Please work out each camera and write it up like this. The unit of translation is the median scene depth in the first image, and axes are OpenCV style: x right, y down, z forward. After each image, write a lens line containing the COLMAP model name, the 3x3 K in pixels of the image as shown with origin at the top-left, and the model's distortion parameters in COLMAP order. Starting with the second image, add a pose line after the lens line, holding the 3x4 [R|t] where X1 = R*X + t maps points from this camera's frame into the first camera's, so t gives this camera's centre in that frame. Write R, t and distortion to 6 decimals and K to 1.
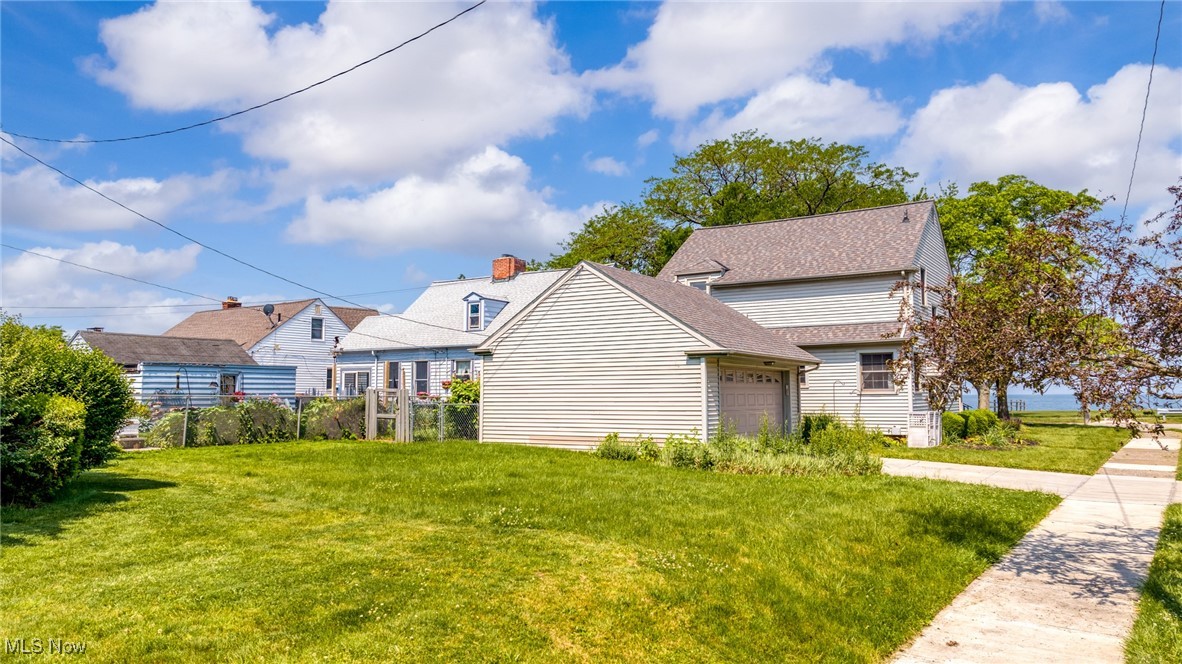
lens RADIAL K [[827.2, 0, 591.7], [0, 827.2, 331.9], [0, 0, 1]] dist [0.003235, 0.000697]
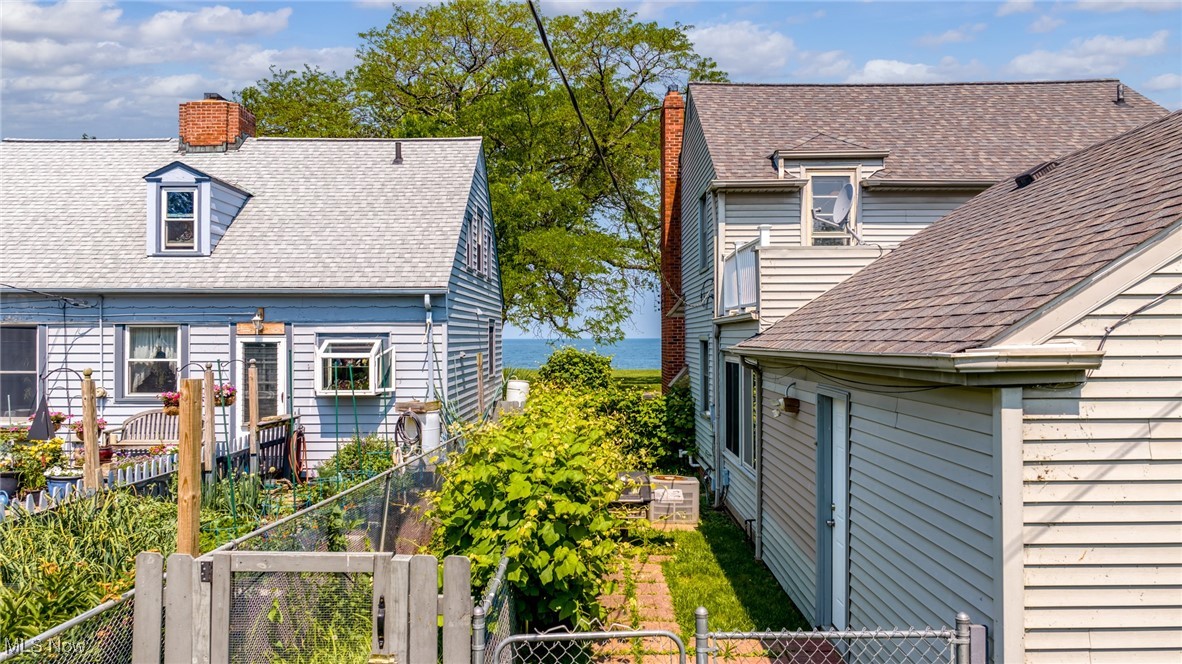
lens RADIAL K [[827.2, 0, 592.3], [0, 827.2, 331.8], [0, 0, 1]] dist [0.003235, 0.000697]
pose [[0.852583, 0.003862, 0.522577, -0.182394], [-0.041267, 0.997348, 0.059956, 0.003428], [-0.520959, -0.072683, 0.850481, 0.531590]]
